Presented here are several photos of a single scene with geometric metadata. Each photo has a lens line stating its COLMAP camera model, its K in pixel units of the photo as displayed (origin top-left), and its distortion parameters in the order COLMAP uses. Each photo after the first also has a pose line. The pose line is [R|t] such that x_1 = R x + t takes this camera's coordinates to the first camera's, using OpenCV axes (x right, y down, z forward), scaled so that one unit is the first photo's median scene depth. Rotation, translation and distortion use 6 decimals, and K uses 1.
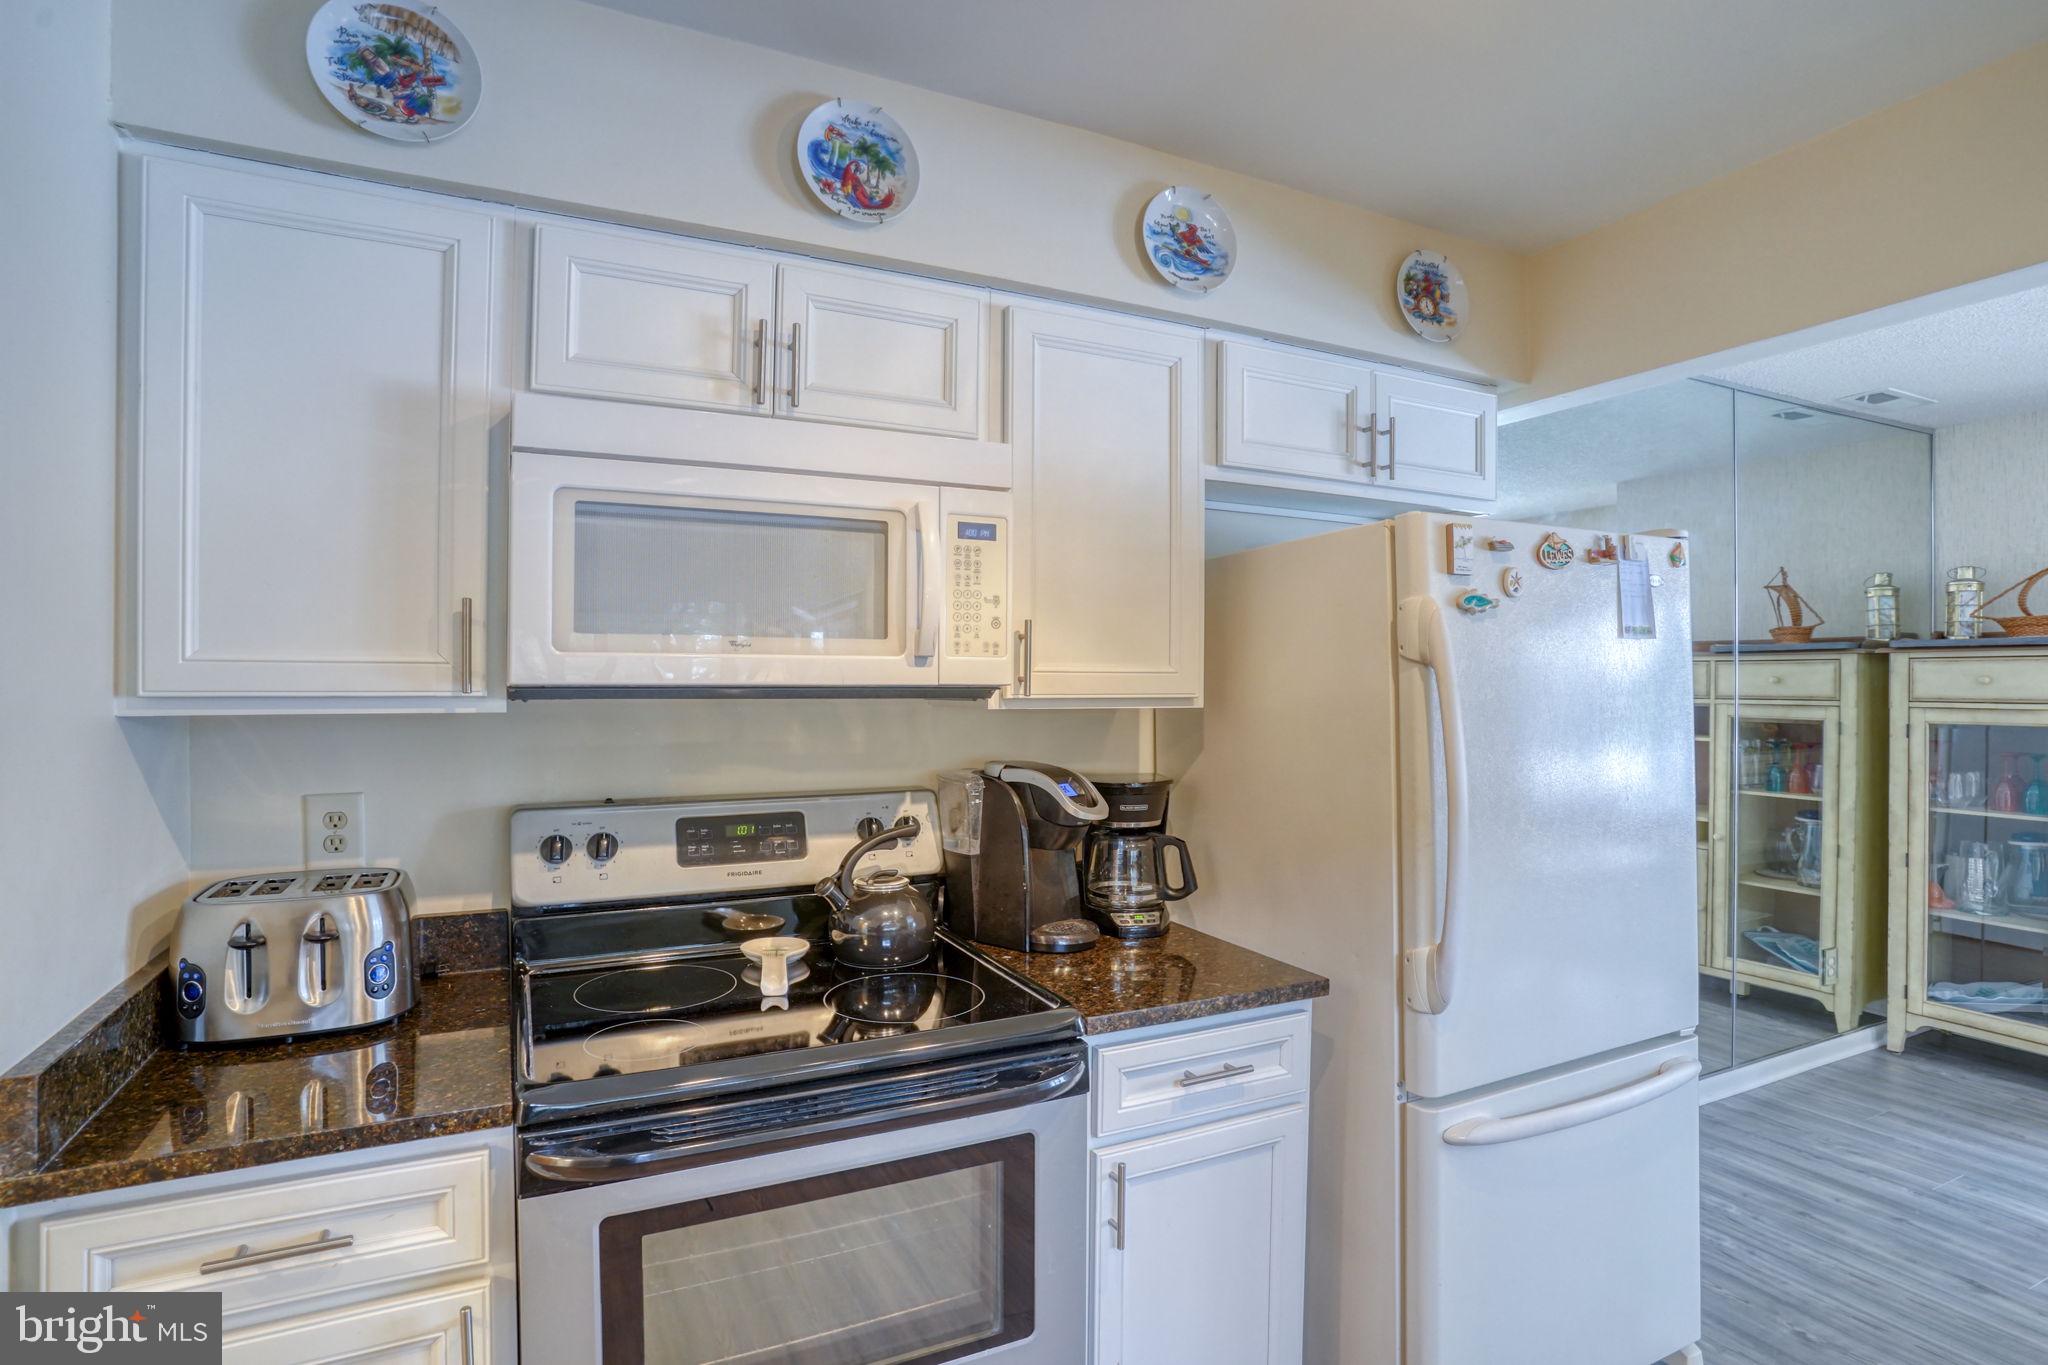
lens RADIAL K [[1018.8, 0, 1018.2], [0, 1018.8, 672.6], [0, 0, 1]] dist [-0.063609, 0.026191]
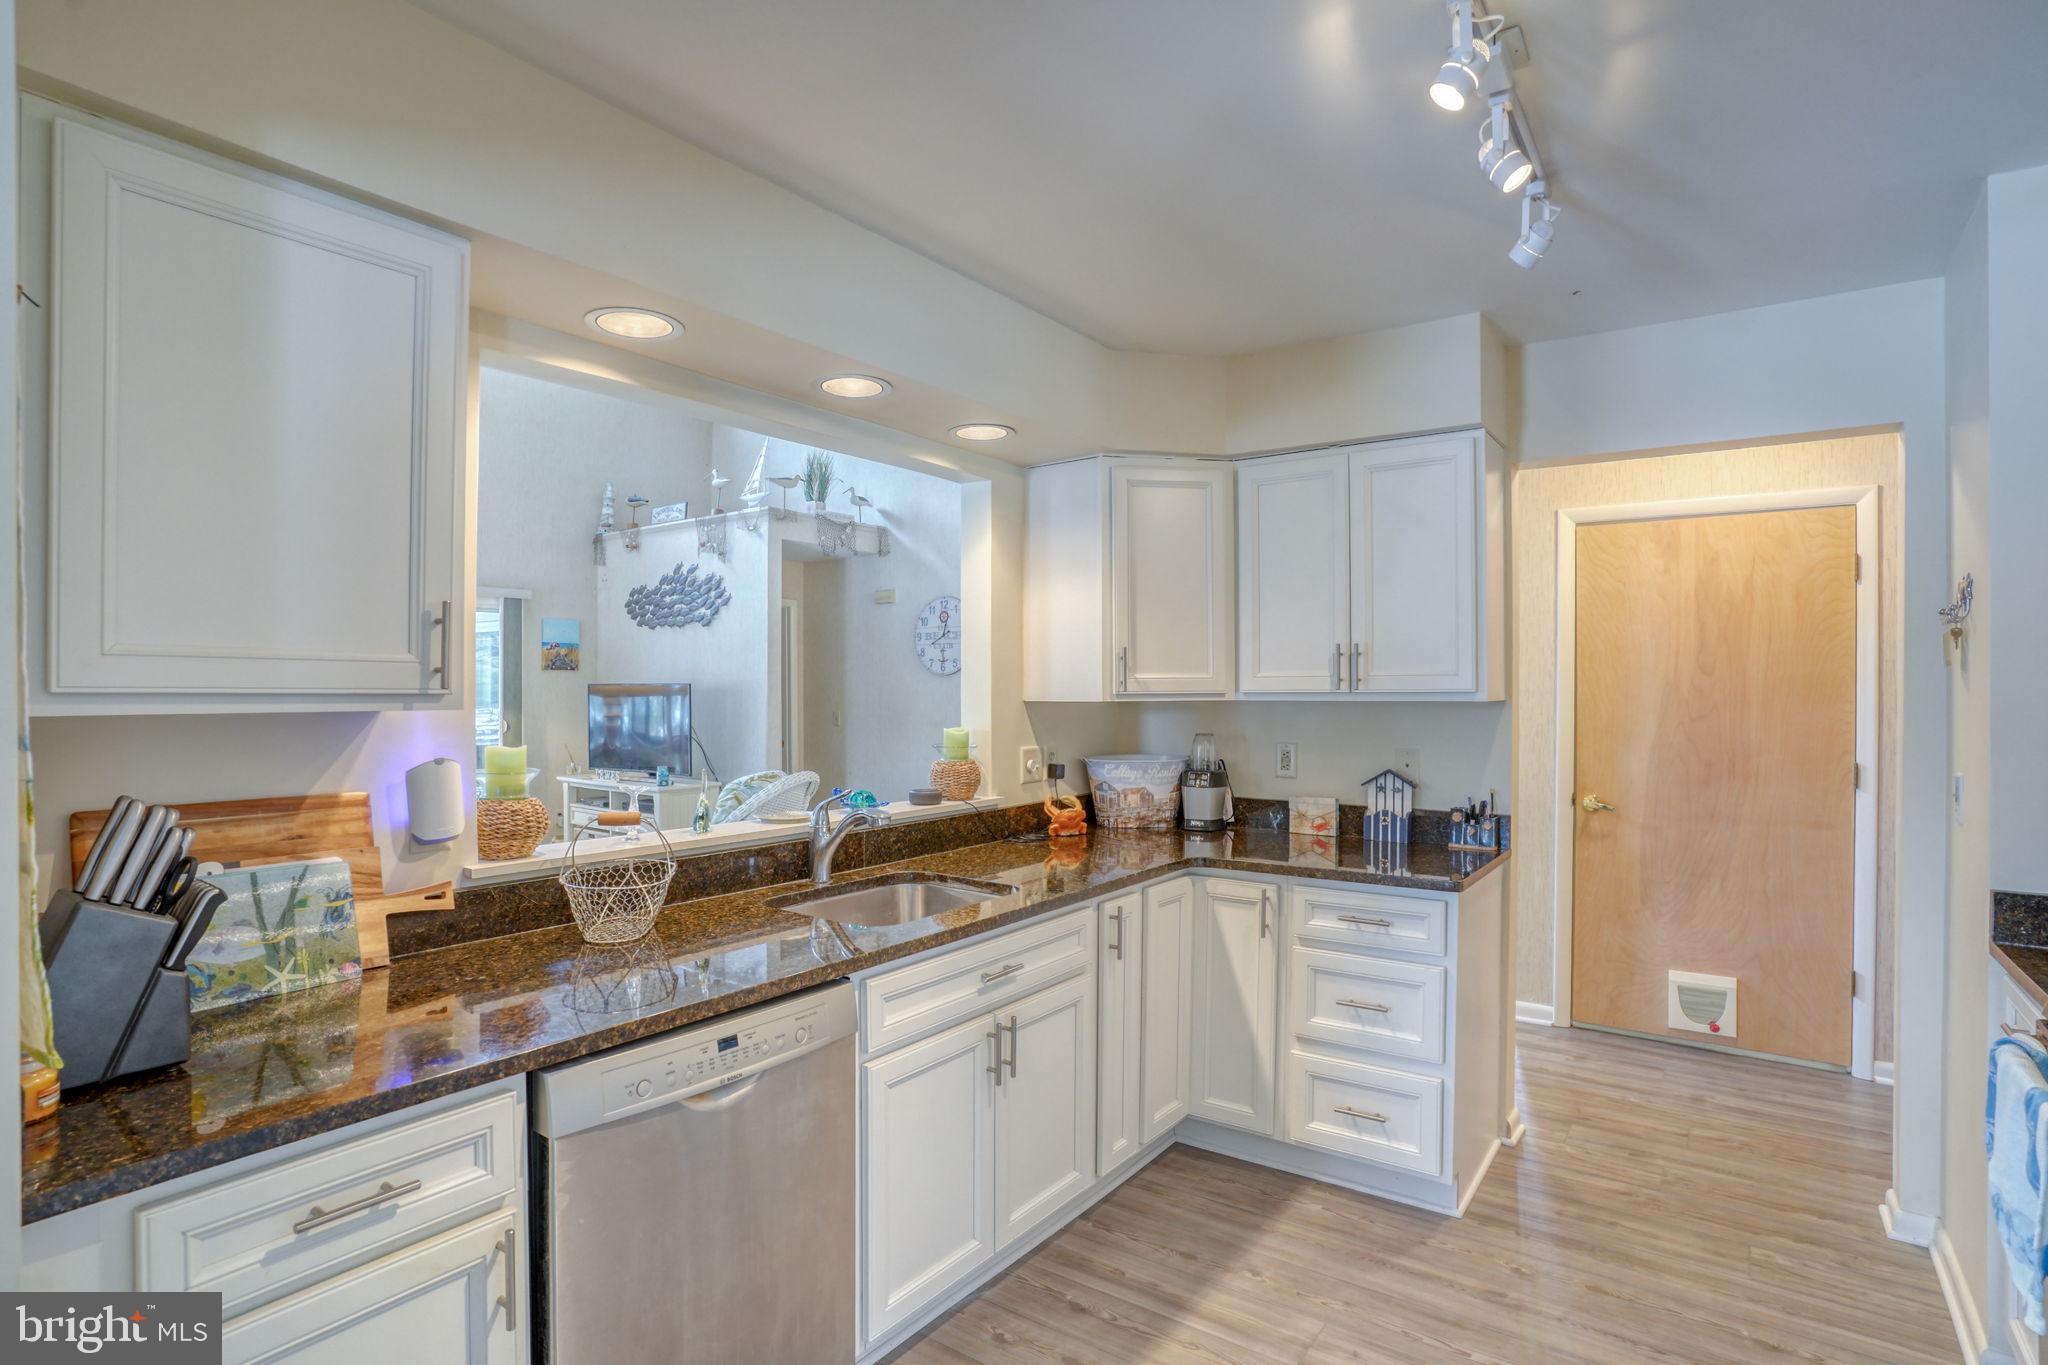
lens RADIAL K [[1018.8, 0, 1018.2], [0, 1018.8, 672.6], [0, 0, 1]] dist [-0.063609, 0.026191]
pose [[0.885330, 0.003407, 0.464951, -0.543831], [-0.005276, 0.999982, 0.002718, -0.004579], [-0.464934, -0.004860, 0.885332, -0.266791]]
